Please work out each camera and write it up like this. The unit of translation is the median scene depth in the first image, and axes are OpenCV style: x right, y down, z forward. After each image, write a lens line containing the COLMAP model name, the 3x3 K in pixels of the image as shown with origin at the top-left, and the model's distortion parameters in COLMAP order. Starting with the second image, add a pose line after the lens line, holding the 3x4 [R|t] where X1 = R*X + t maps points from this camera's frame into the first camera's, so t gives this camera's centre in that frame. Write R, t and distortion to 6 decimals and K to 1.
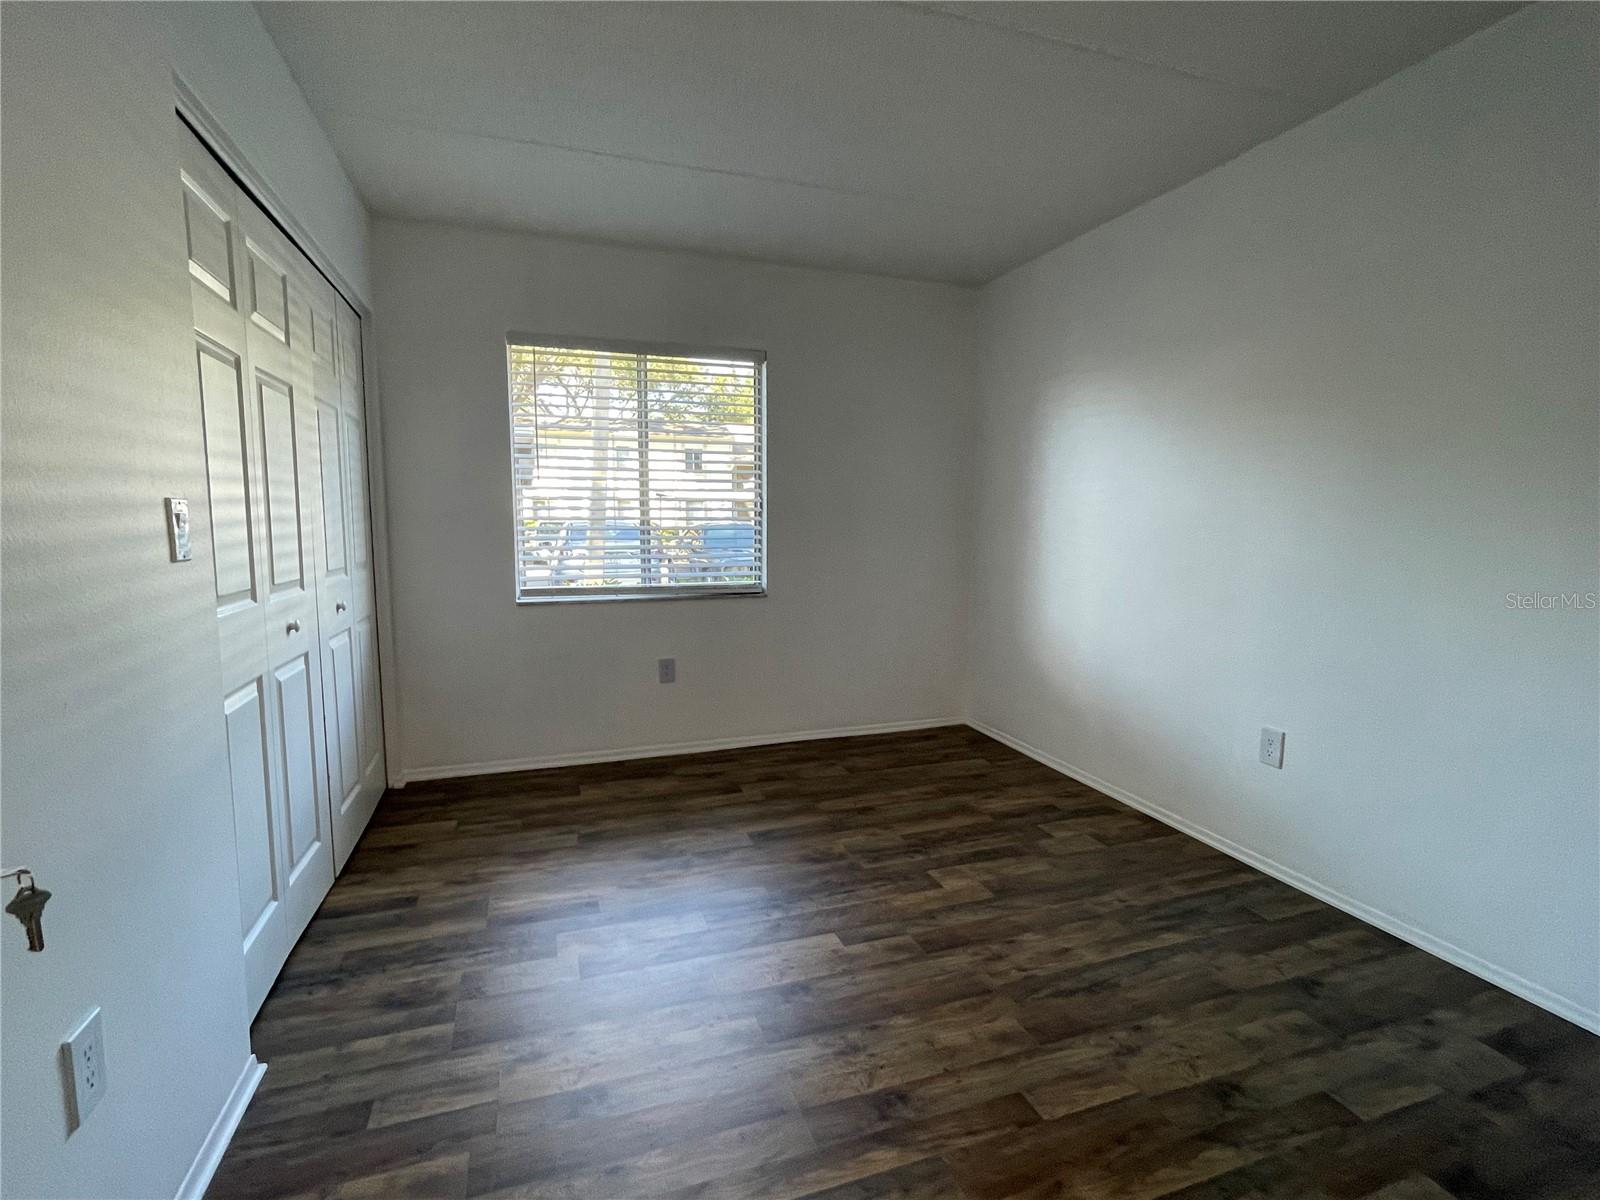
lens RADIAL K [[749.4, 0, 788.7], [0, 749.4, 595.7], [0, 0, 1]] dist [0.001401, -0.001598]
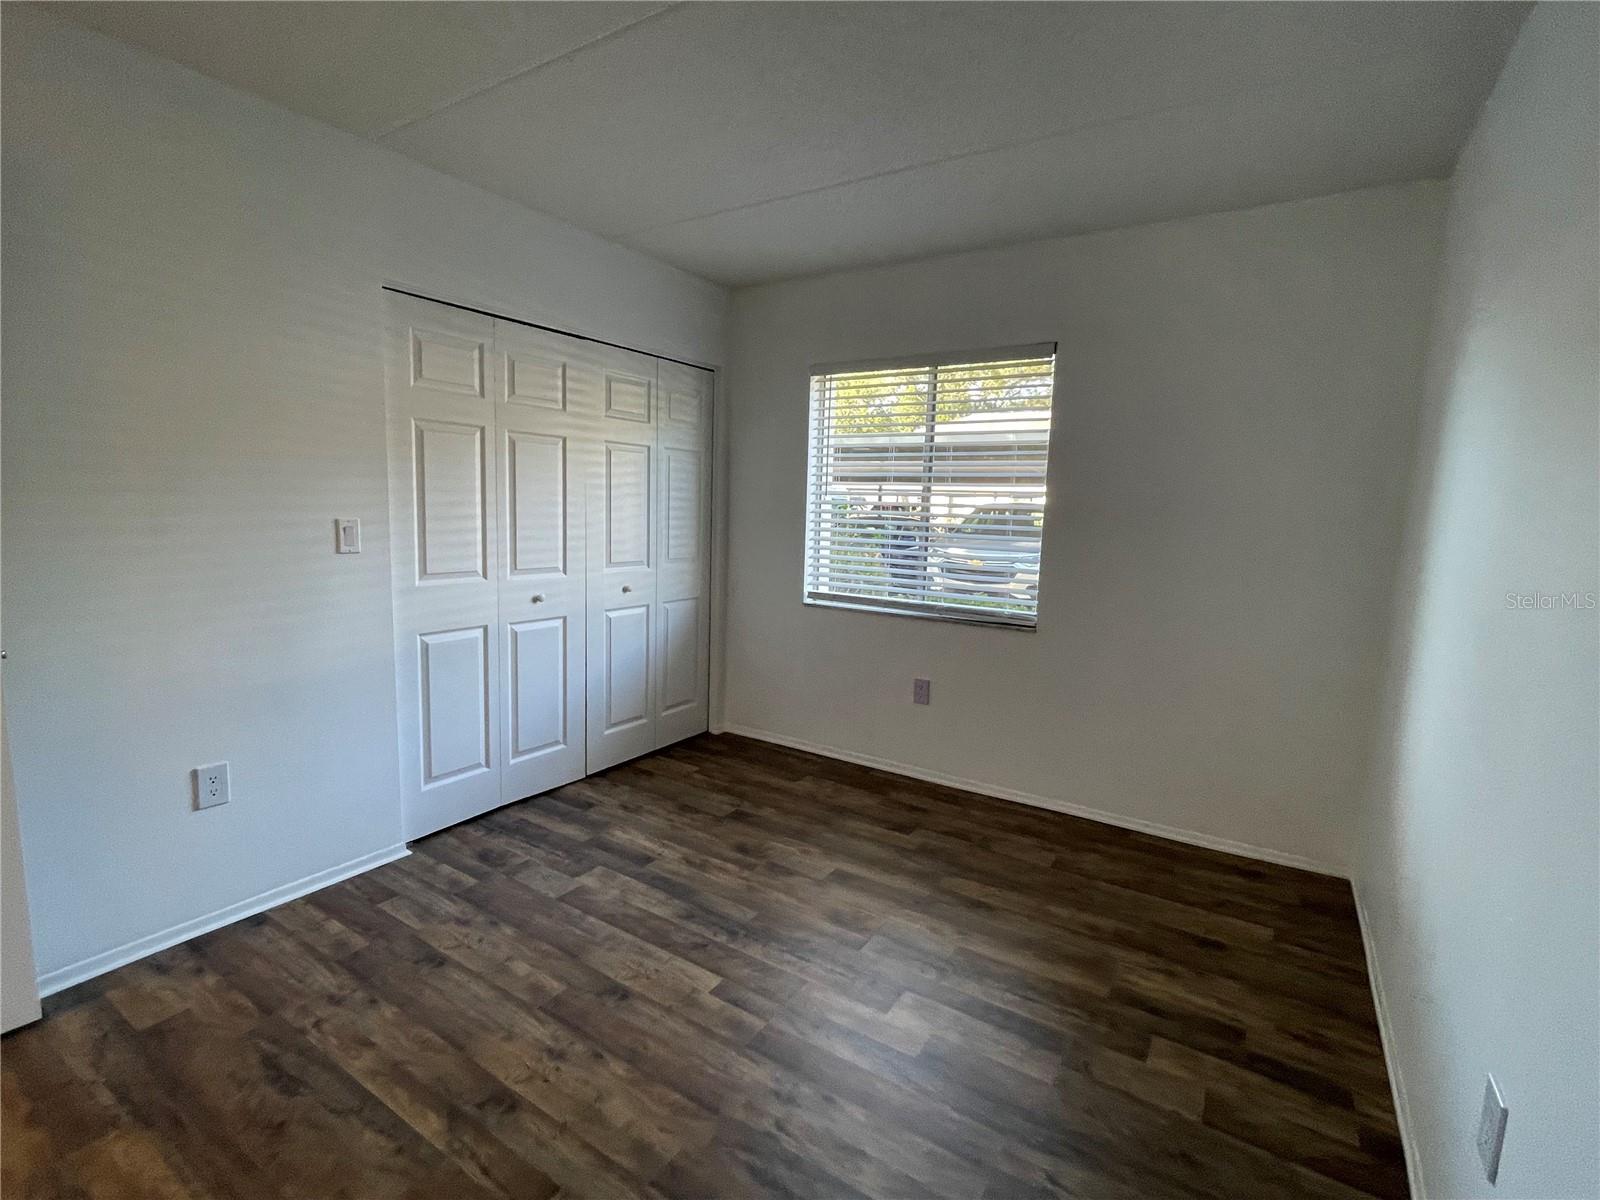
lens RADIAL K [[749.4, 0, 788.7], [0, 749.4, 595.7], [0, 0, 1]] dist [0.001401, -0.001598]
pose [[0.621001, 0.117871, -0.774896, 0.534881], [-0.111936, 0.991831, 0.061164, -0.072732], [0.775775, 0.048756, 0.629123, 0.286924]]
